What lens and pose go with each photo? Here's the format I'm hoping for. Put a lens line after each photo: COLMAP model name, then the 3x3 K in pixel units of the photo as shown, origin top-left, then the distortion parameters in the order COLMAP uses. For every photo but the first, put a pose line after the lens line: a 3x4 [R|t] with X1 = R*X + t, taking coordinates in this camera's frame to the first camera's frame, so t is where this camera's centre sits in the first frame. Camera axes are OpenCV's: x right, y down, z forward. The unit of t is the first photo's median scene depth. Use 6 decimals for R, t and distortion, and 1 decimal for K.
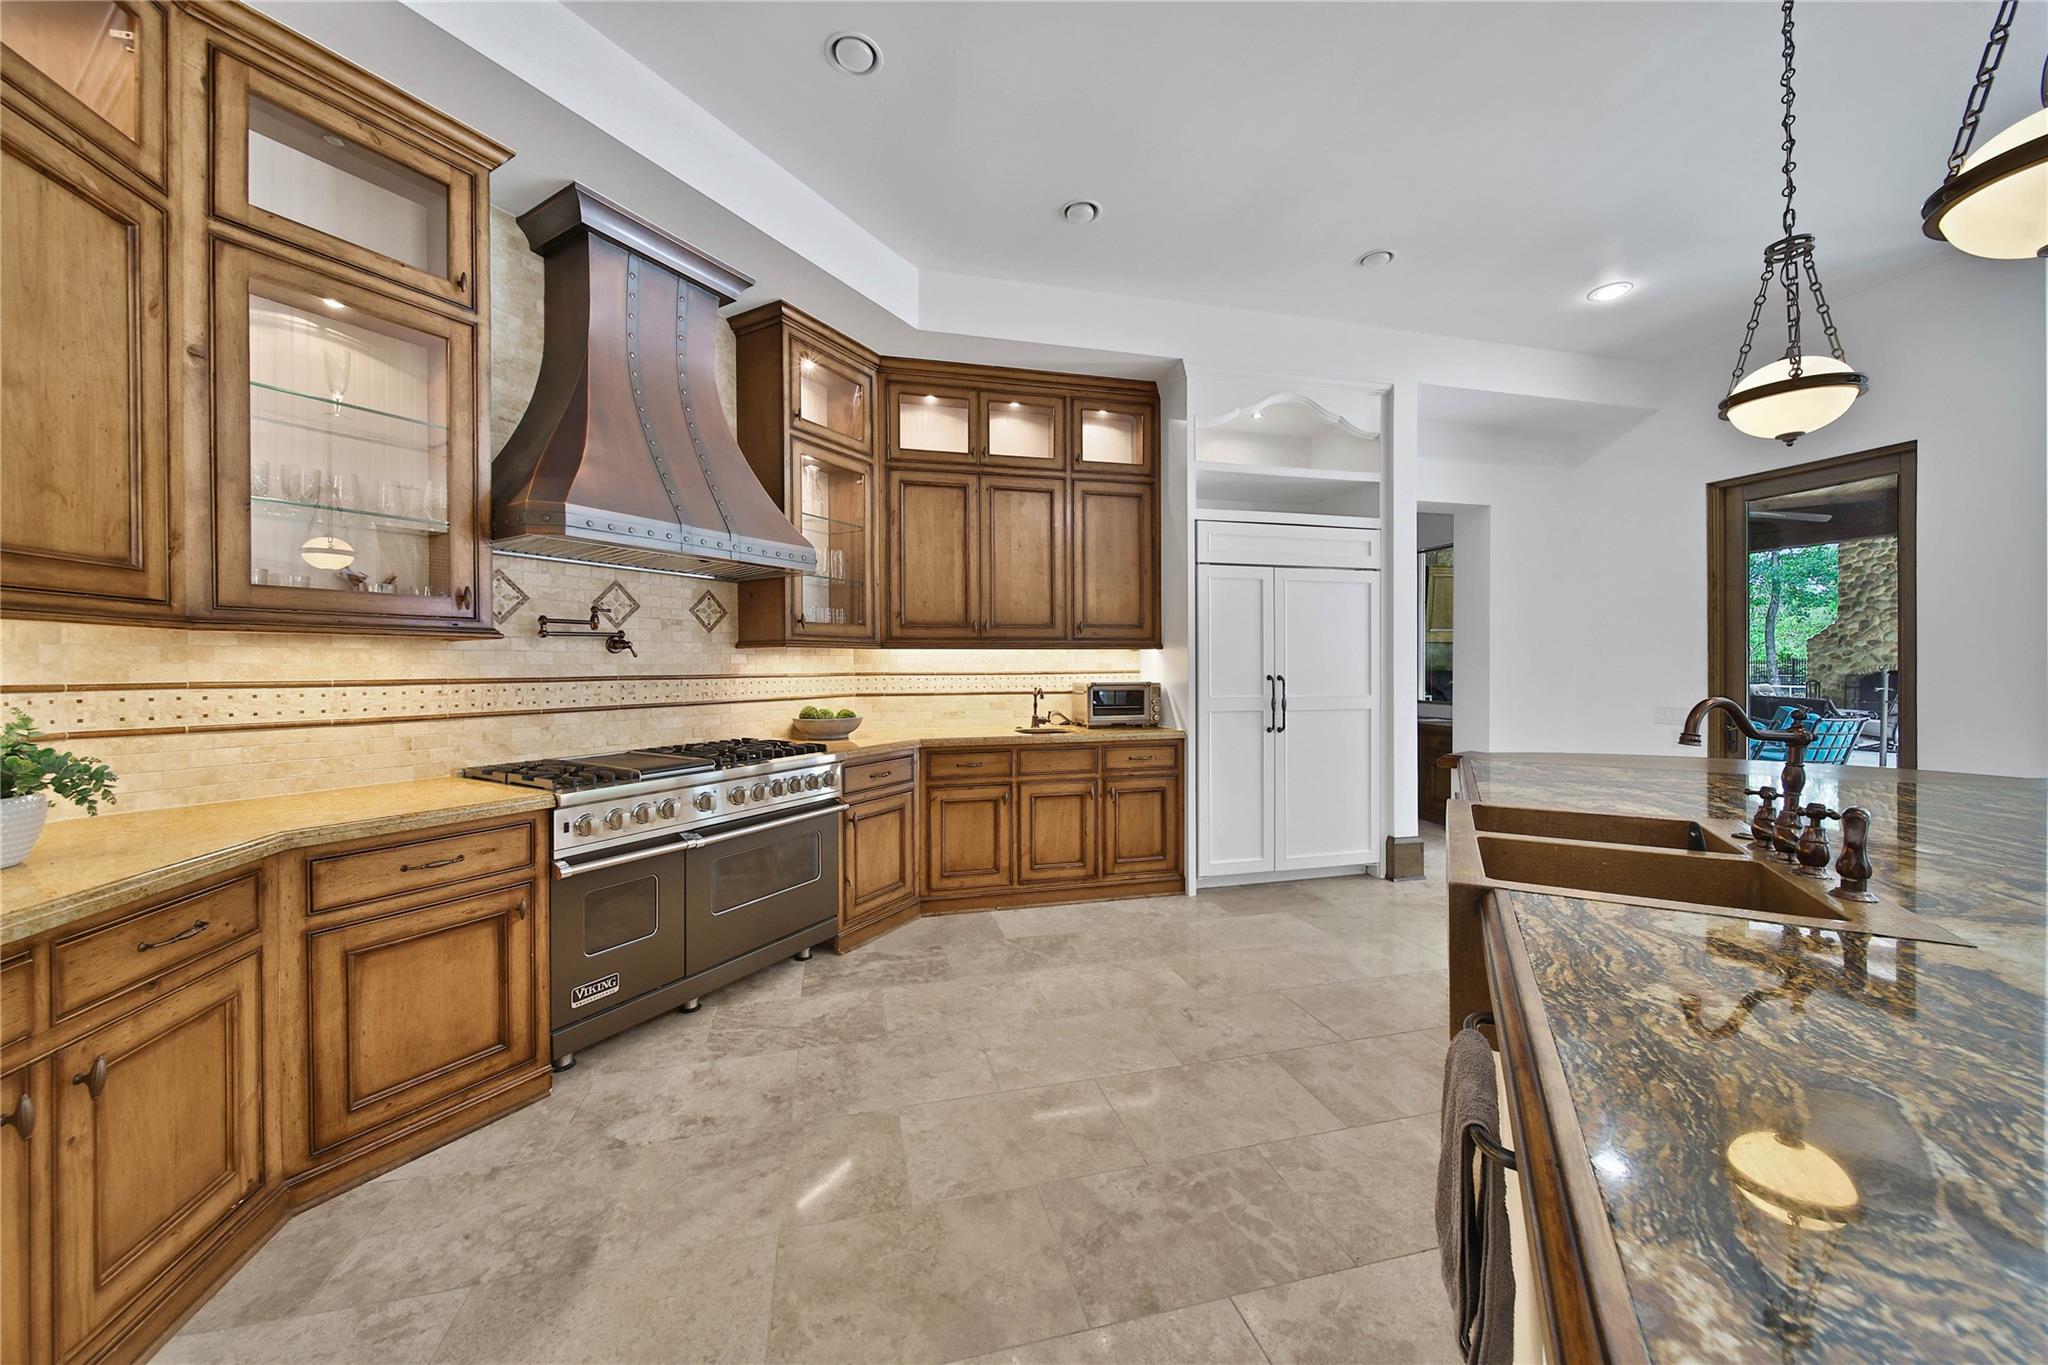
lens RADIAL K [[717.6, 0, 1030.9], [0, 717.6, 669.4], [0, 0, 1]] dist [-0.001864, -0.000105]
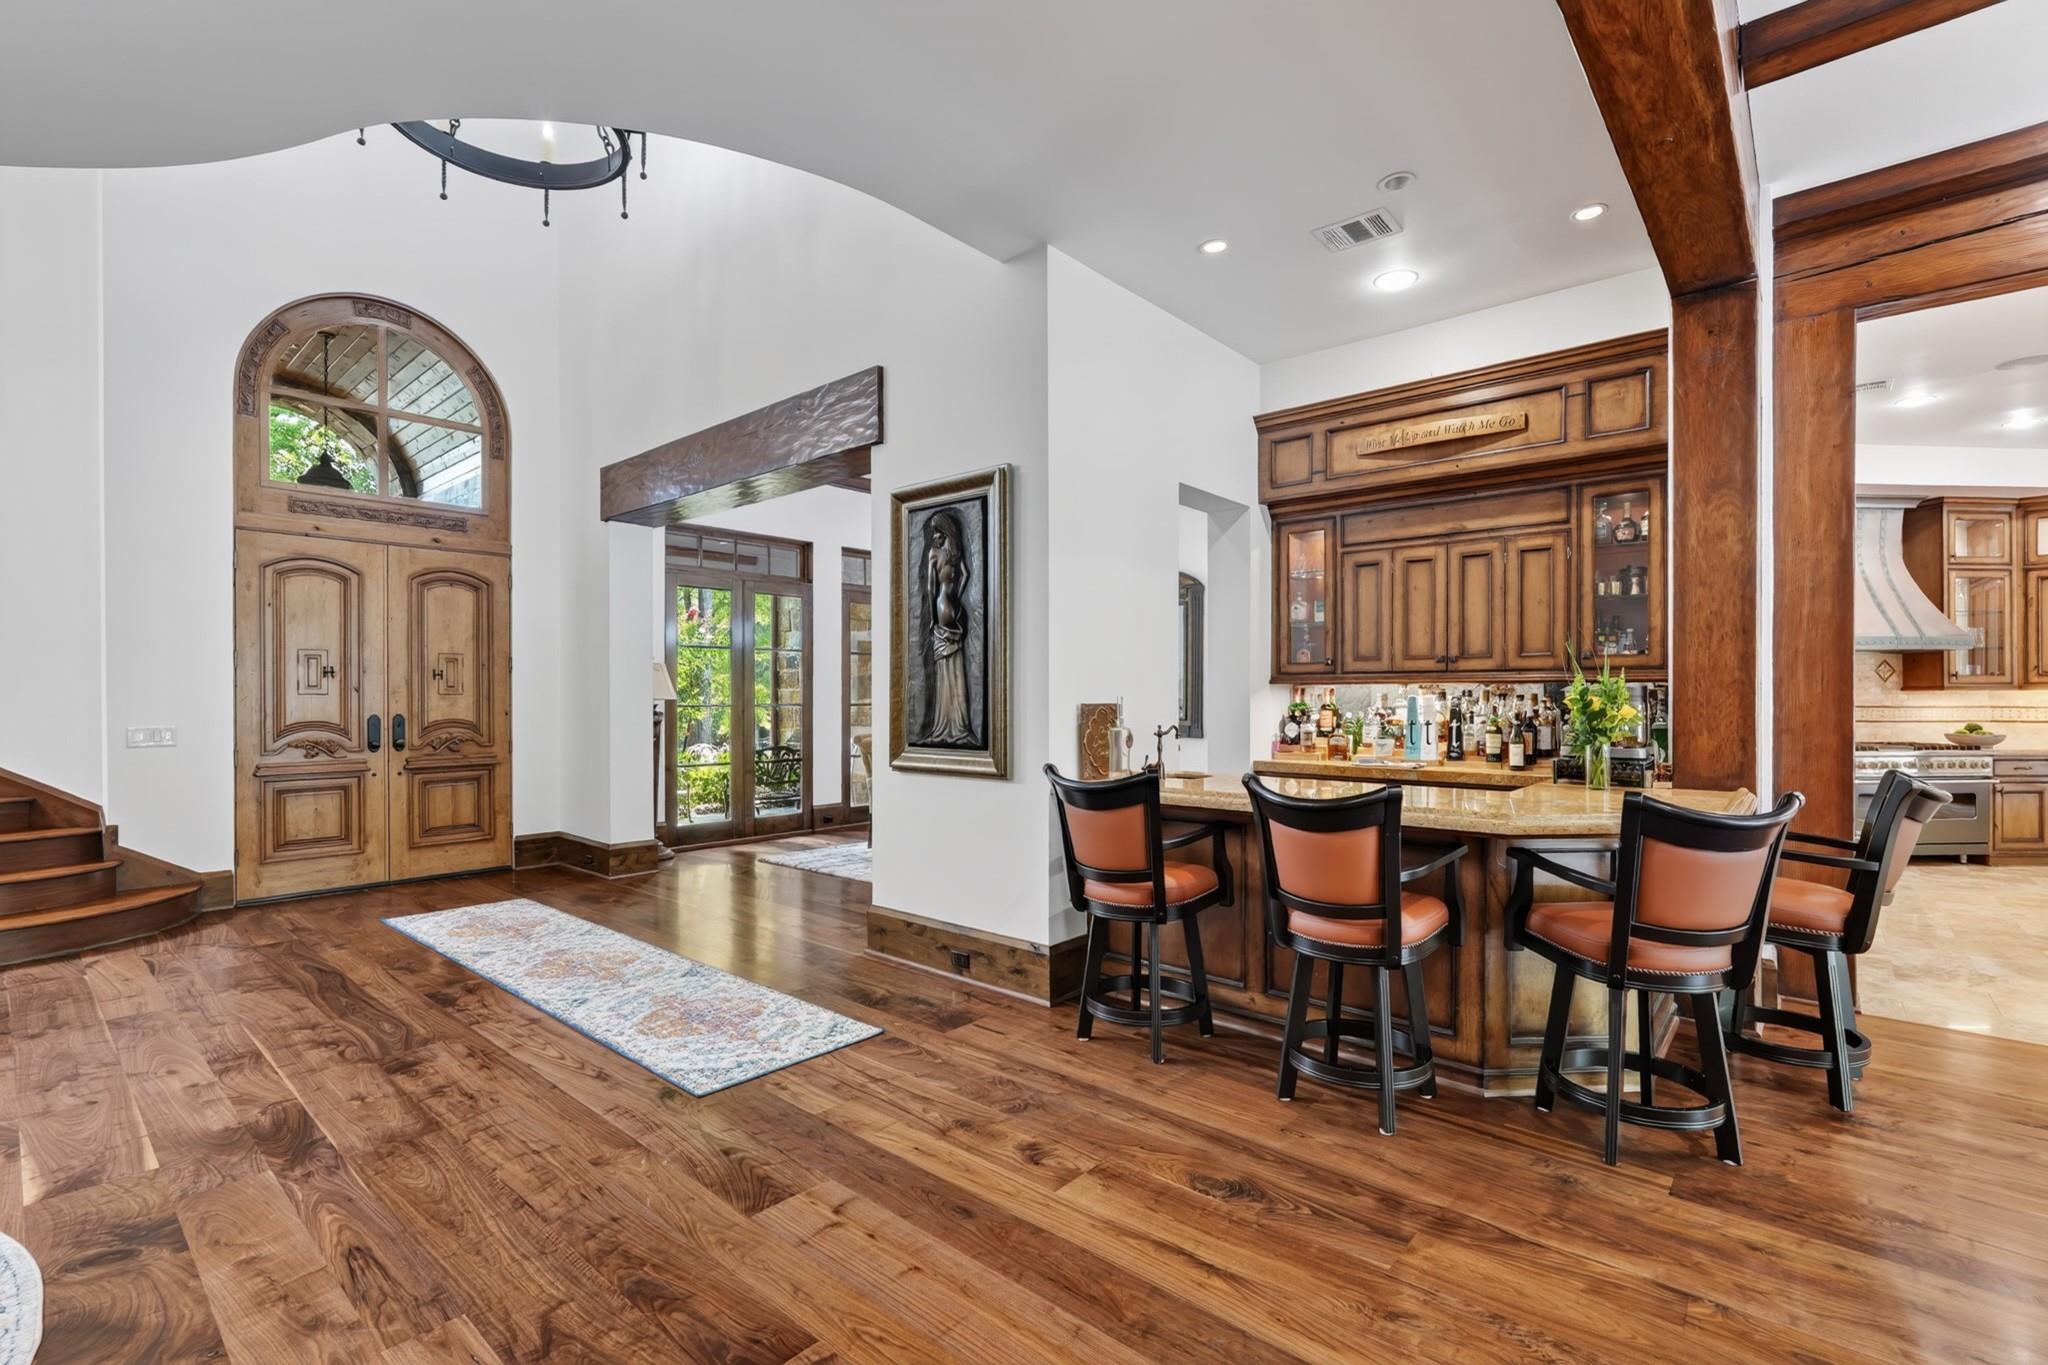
lens RADIAL K [[922.8, 0, 1029.3], [0, 922.8, 692.1], [0, 0, 1]] dist [-0.001852, 0.002419]
pose [[0.558820, 0.000700, -0.829289, 0.286382], [-0.006941, 0.999969, -0.003834, -0.003592], [0.829260, 0.007899, 0.558807, -2.164051]]
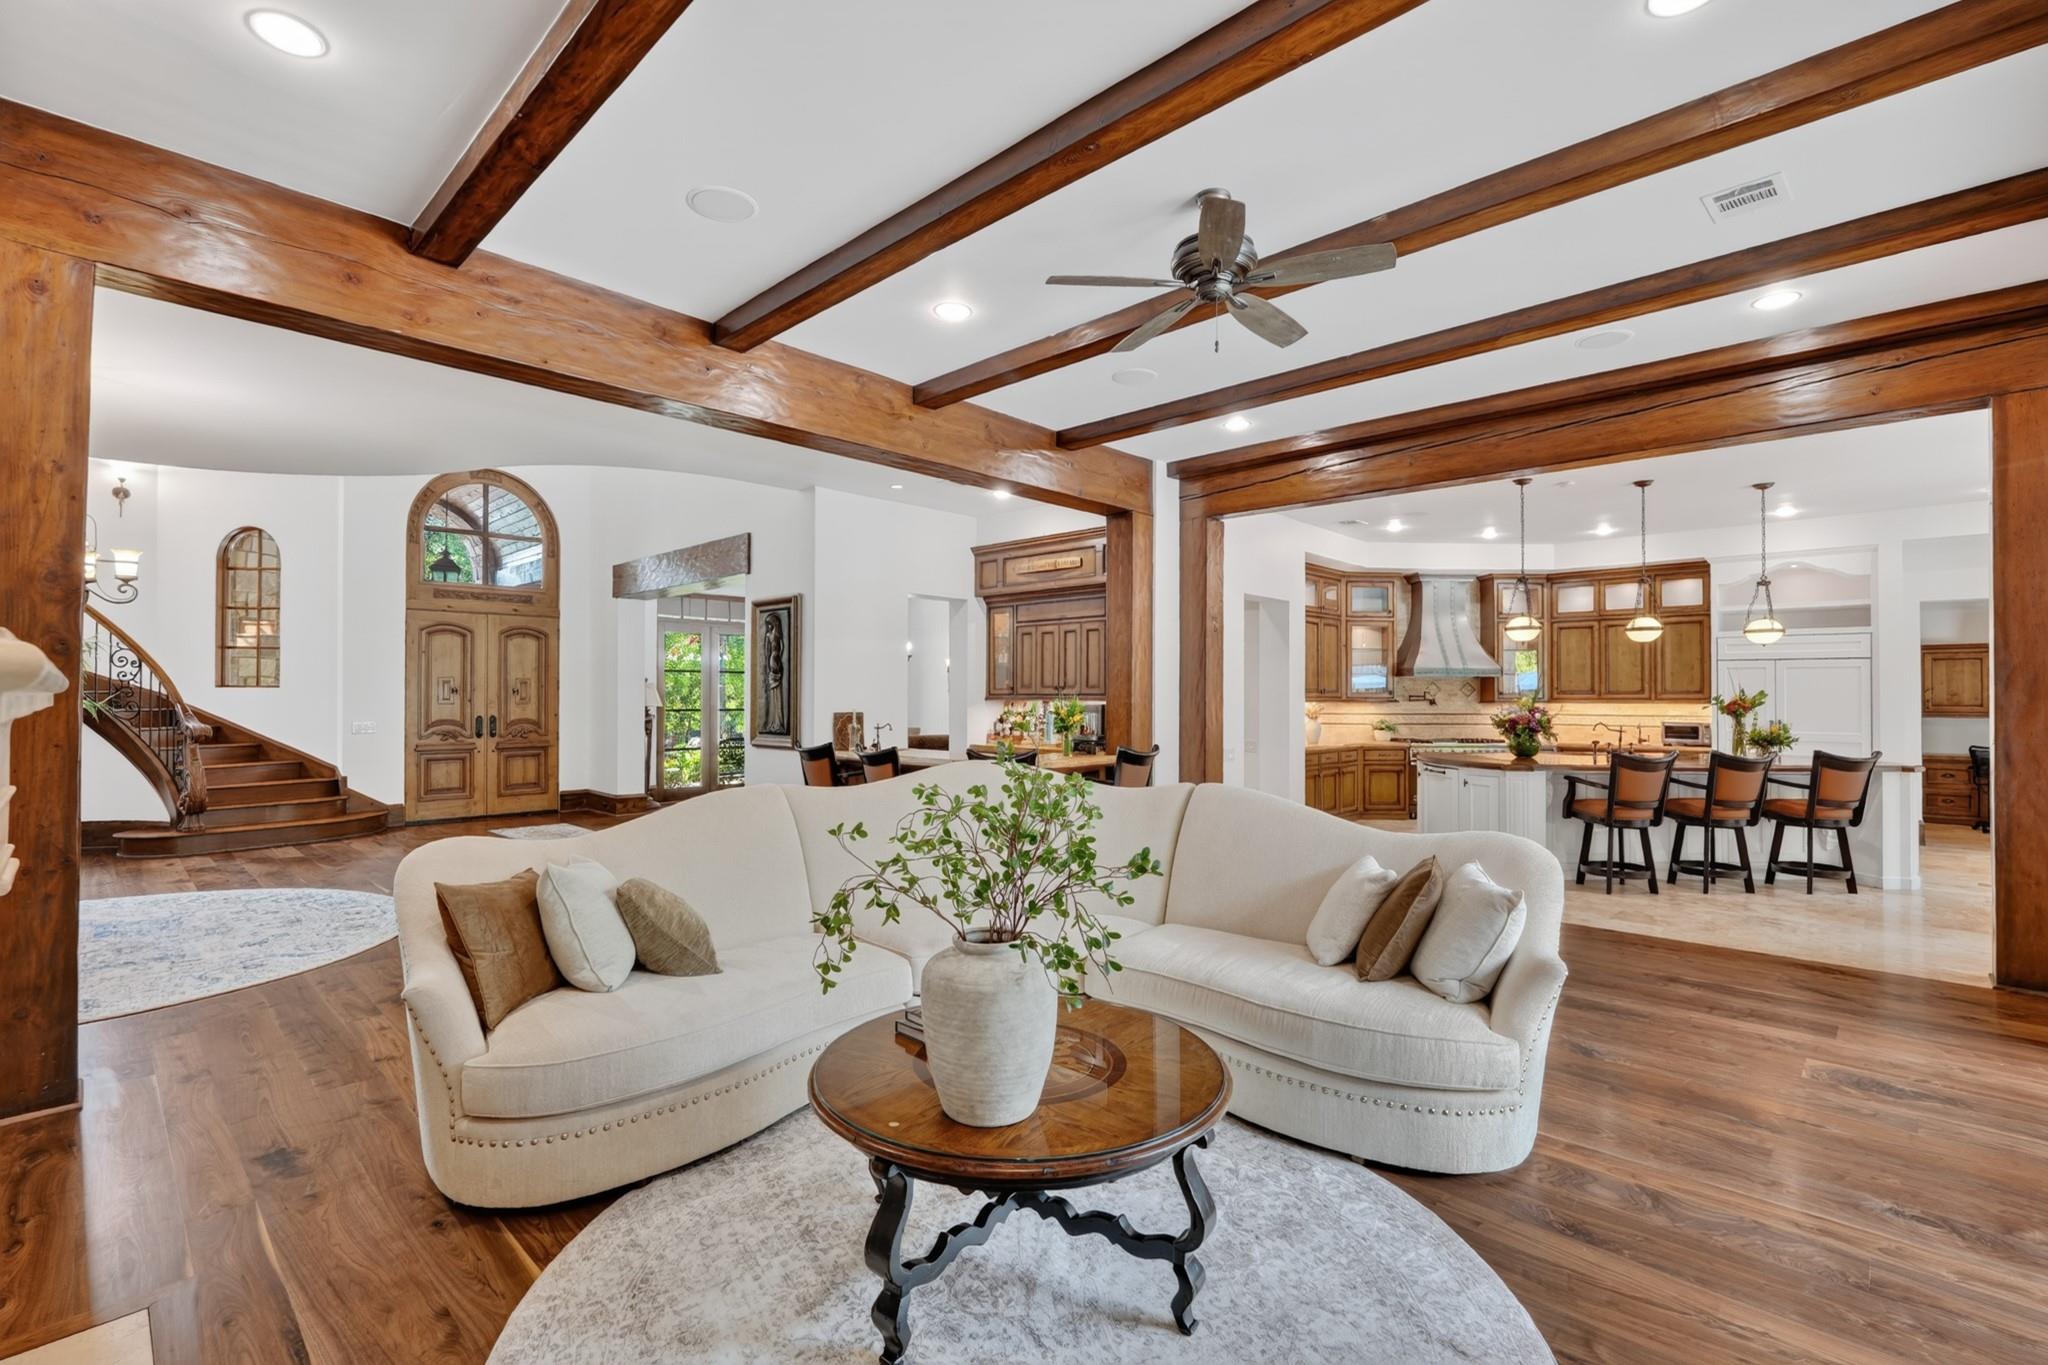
lens RADIAL K [[922.8, 0, 1007.4], [0, 922.8, 680.2], [0, 0, 1]] dist [-0.001852, 0.002419]
pose [[0.509811, -0.010776, -0.860219, 1.677960], [-0.009803, 0.999784, -0.018334, -0.038313], [0.860231, 0.017780, 0.509595, -2.281381]]
